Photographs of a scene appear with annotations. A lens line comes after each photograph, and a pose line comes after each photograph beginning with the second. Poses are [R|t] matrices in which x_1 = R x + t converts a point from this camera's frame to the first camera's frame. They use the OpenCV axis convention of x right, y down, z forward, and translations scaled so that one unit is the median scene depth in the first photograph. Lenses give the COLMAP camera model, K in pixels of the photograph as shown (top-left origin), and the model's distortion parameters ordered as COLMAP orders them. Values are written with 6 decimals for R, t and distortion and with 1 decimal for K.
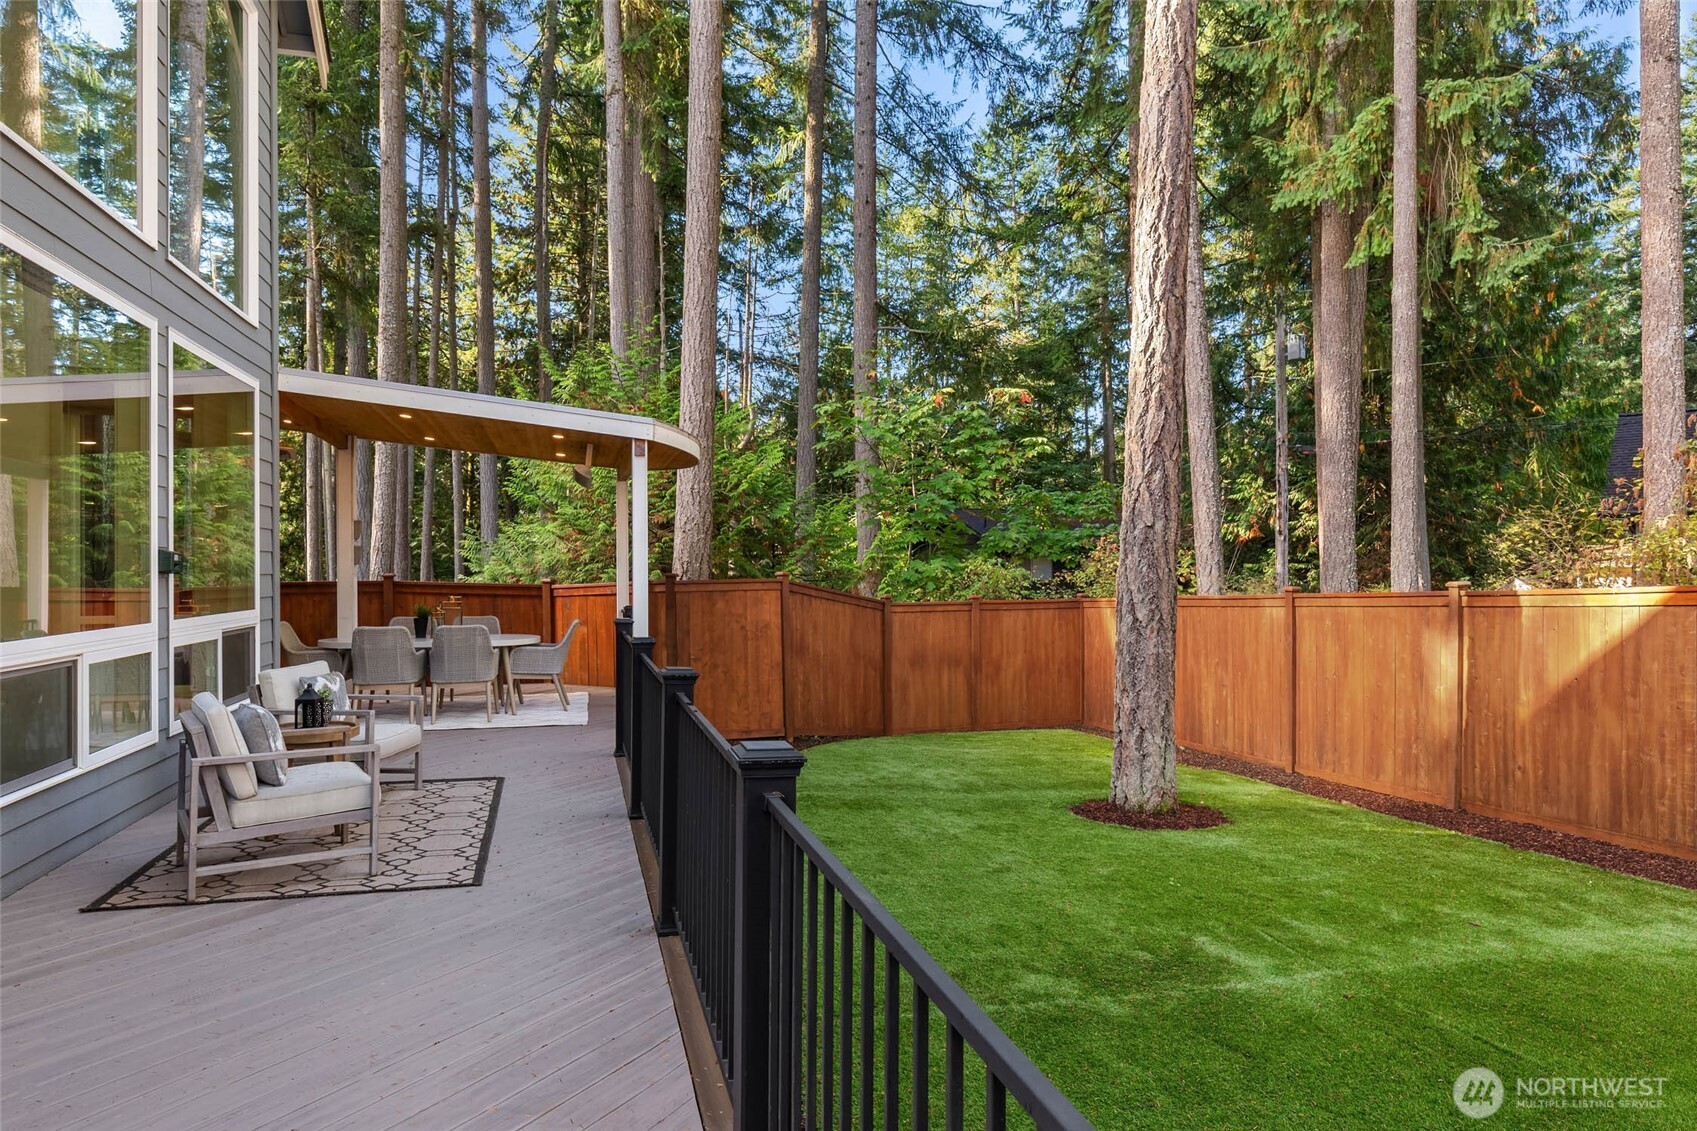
lens RADIAL K [[1032.6, 0, 848.5], [0, 1032.6, 565.5], [0, 0, 1]] dist [0.001149, -0.001414]
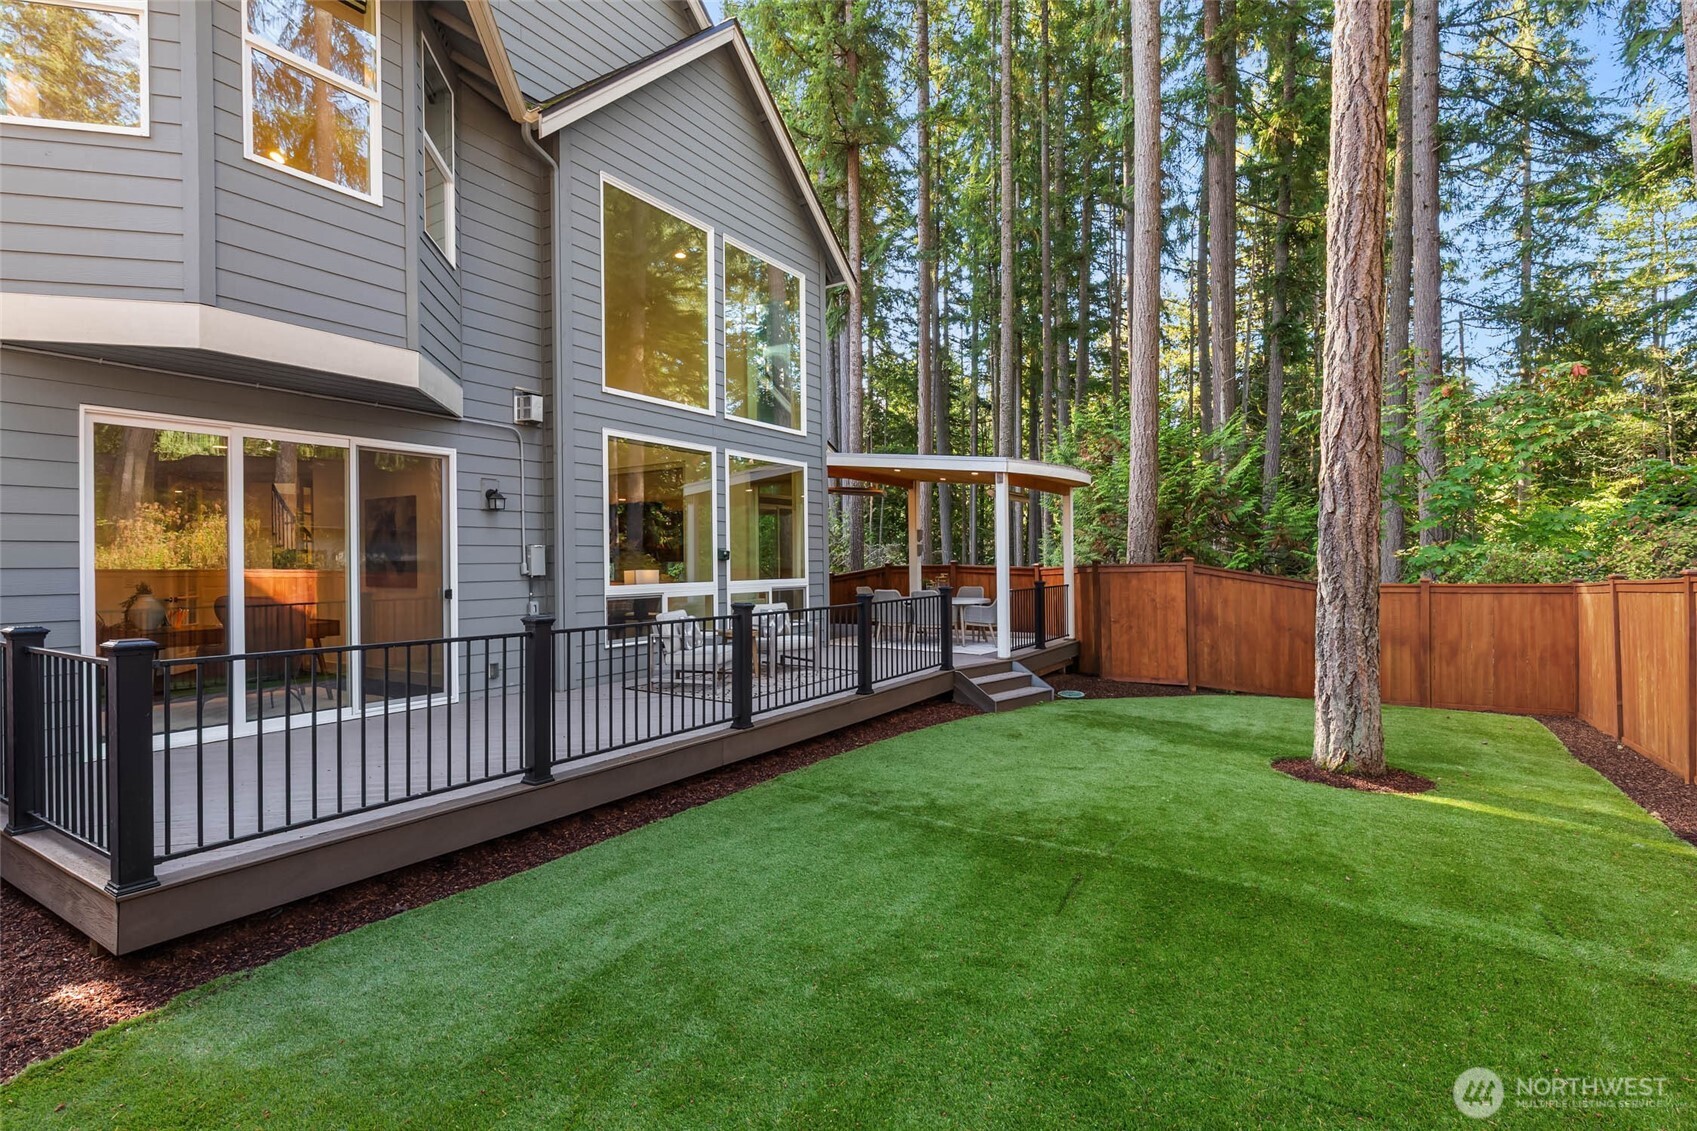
lens RADIAL K [[794.4, 0, 848.5], [0, 794.4, 565.5], [0, 0, 1]] dist [-0.001161, -0.000119]
pose [[0.663034, -0.001960, -0.748587, 0.554681], [0.010592, 0.999921, 0.006764, 0.007005], [0.748514, -0.012414, 0.663003, 0.044622]]
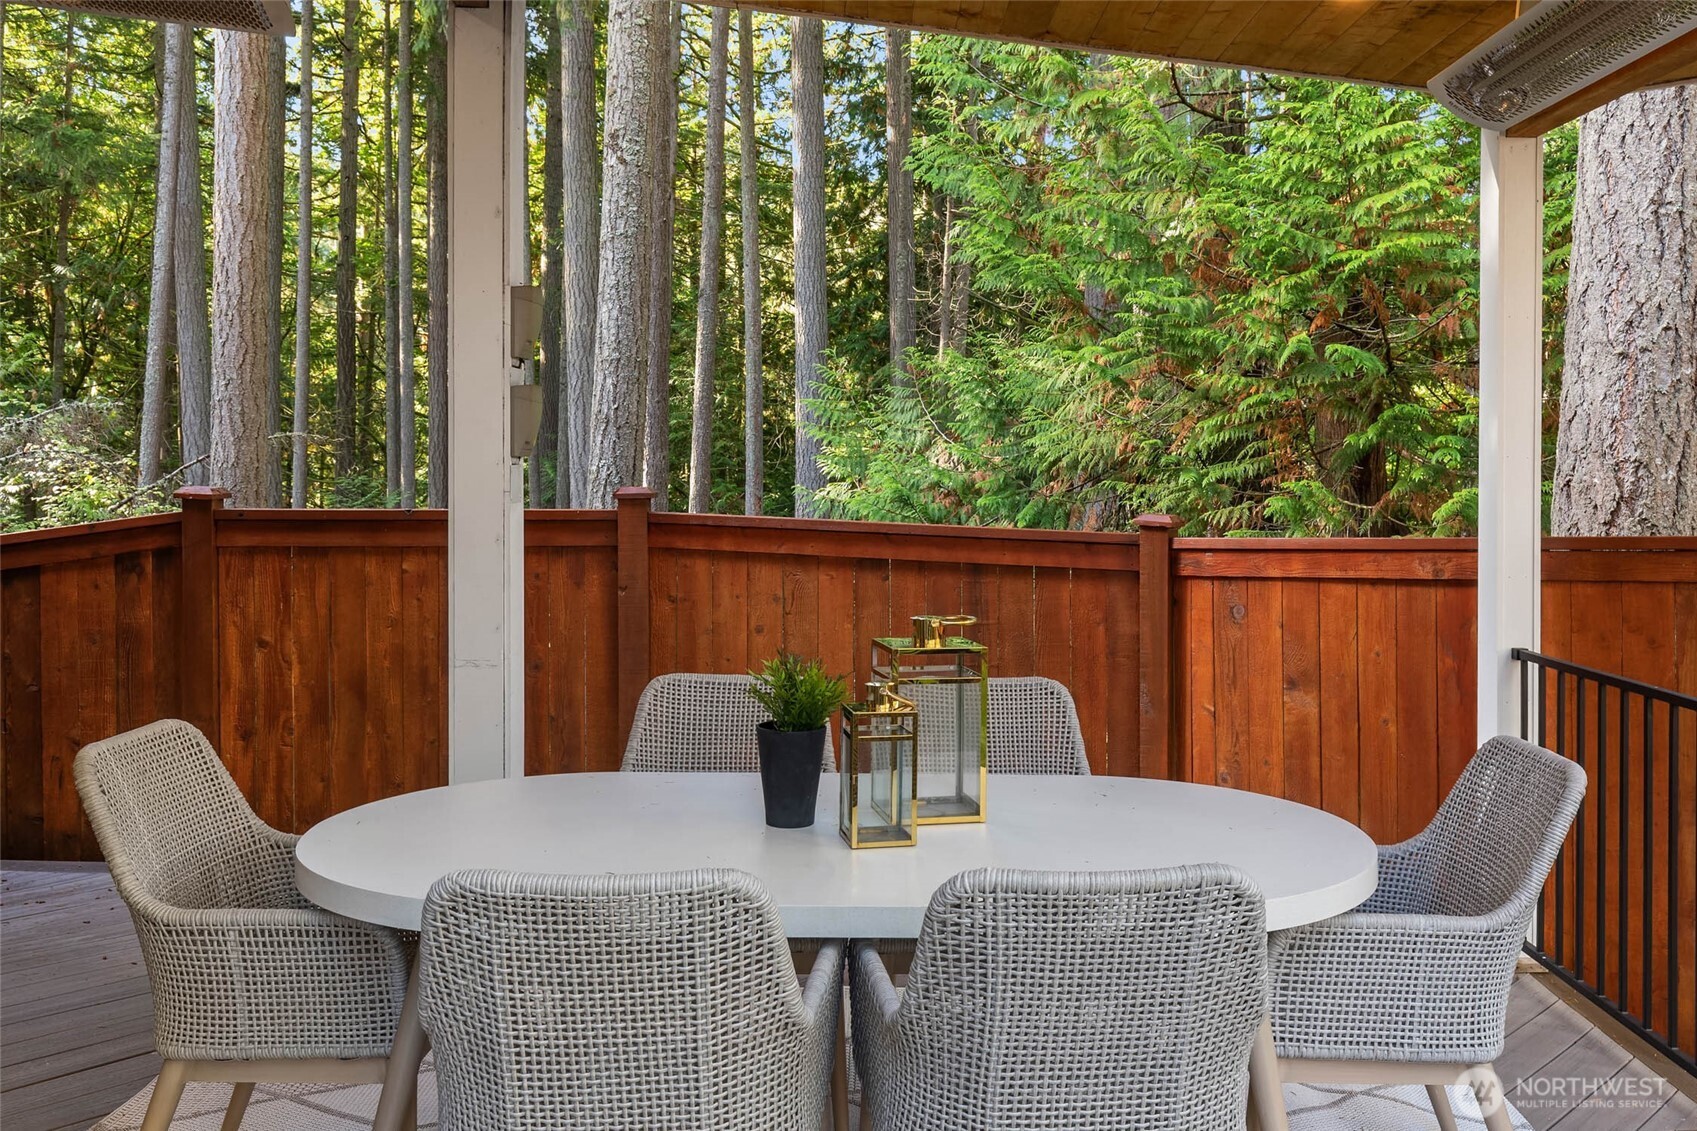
lens RADIAL K [[1527.4, 0, 848.5], [0, 1527.4, 565.5], [0, 0, 1]] dist [-0.001453, -0.000265]
pose [[0.961910, 0.029717, -0.271747, -0.370153], [-0.015855, 0.998465, 0.053065, 0.009841], [0.272907, -0.046735, 0.960905, 0.829080]]
